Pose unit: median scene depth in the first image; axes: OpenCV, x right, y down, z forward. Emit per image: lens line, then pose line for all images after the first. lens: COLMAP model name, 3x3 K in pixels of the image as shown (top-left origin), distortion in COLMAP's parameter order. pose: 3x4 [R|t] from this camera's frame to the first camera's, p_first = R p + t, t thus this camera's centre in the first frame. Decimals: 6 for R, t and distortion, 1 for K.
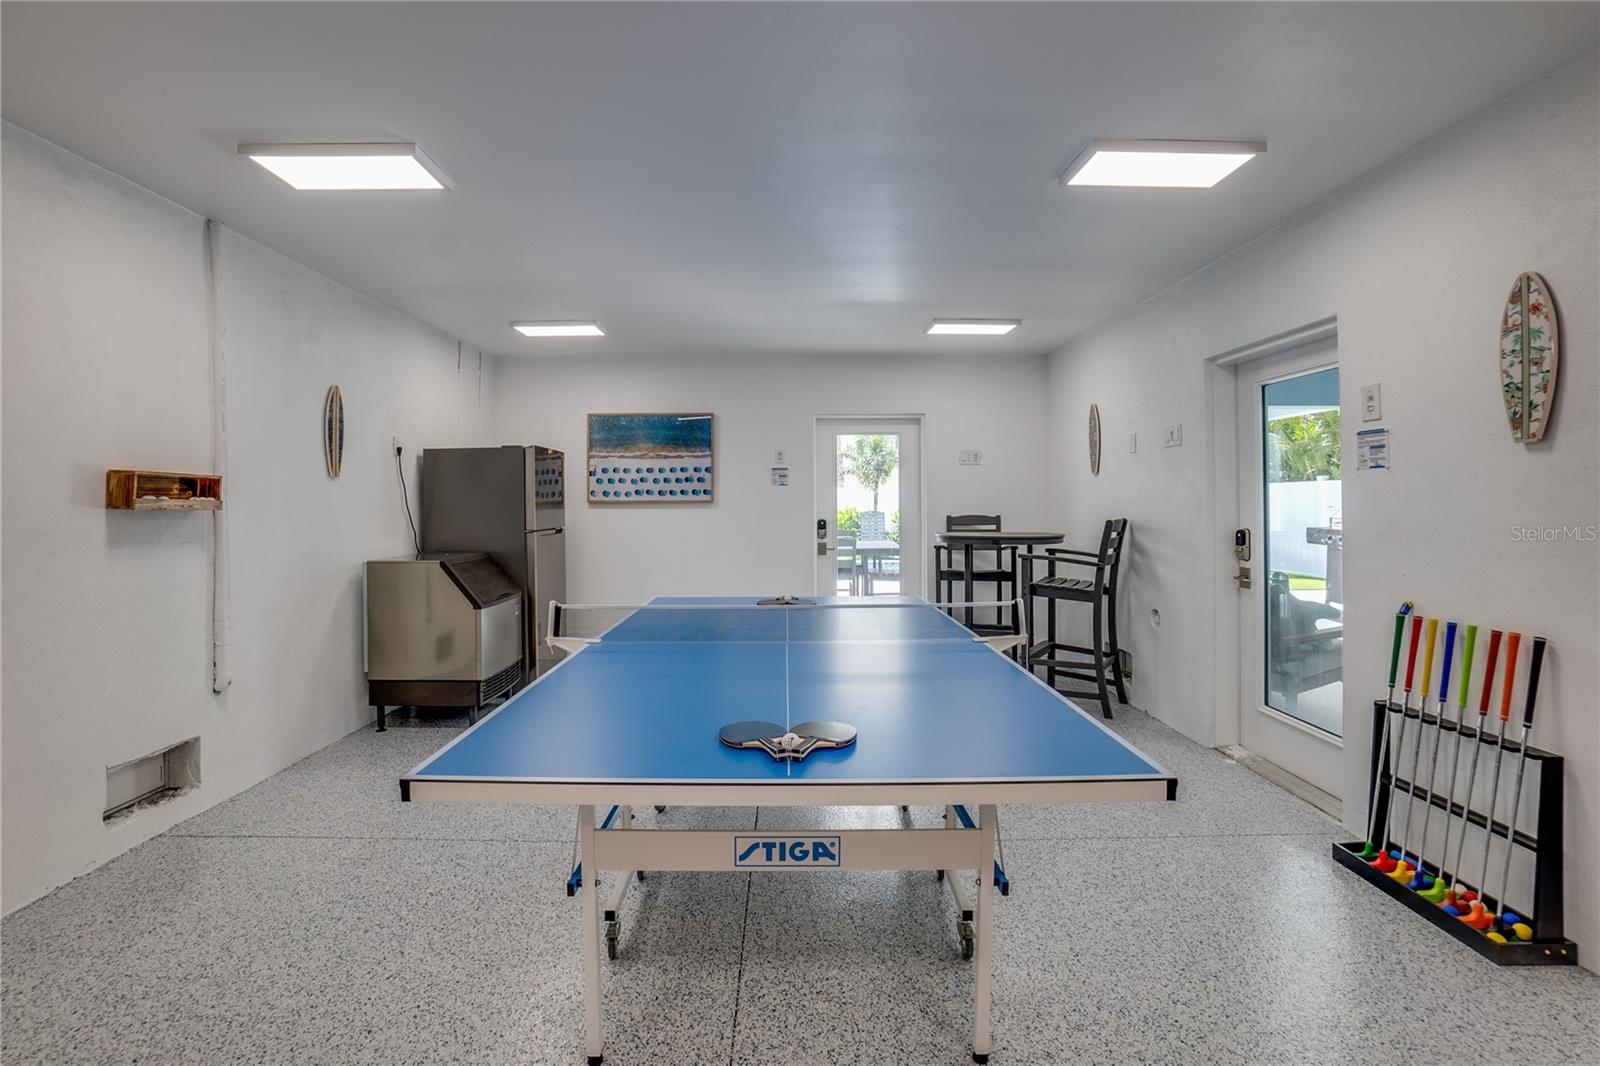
lens RADIAL K [[712.4, 0, 790.9], [0, 712.4, 499.4], [0, 0, 1]] dist [-0.046392, 0.014036]
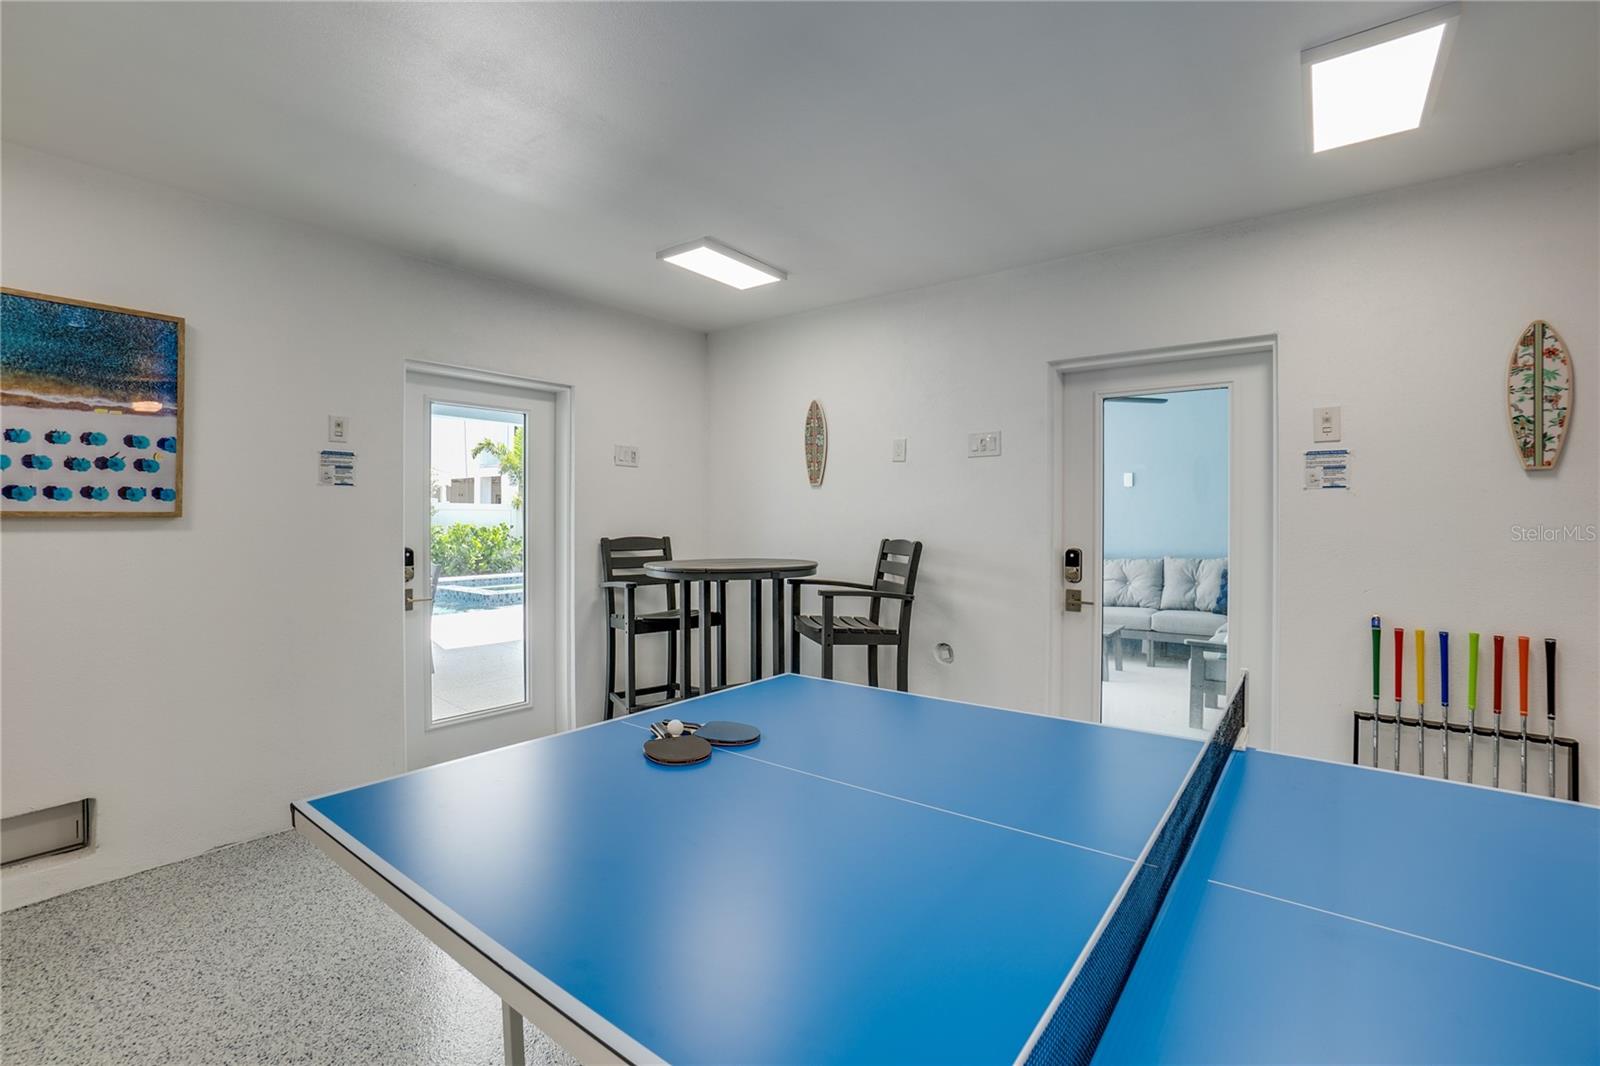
lens RADIAL K [[712.4, 0, 781.5], [0, 712.4, 519.6], [0, 0, 1]] dist [-0.046392, 0.014036]
pose [[0.632050, 0.002180, 0.774925, -0.478439], [-0.006513, 0.999976, 0.002499, 0.004751], [-0.774900, -0.006626, 0.632049, 0.985614]]
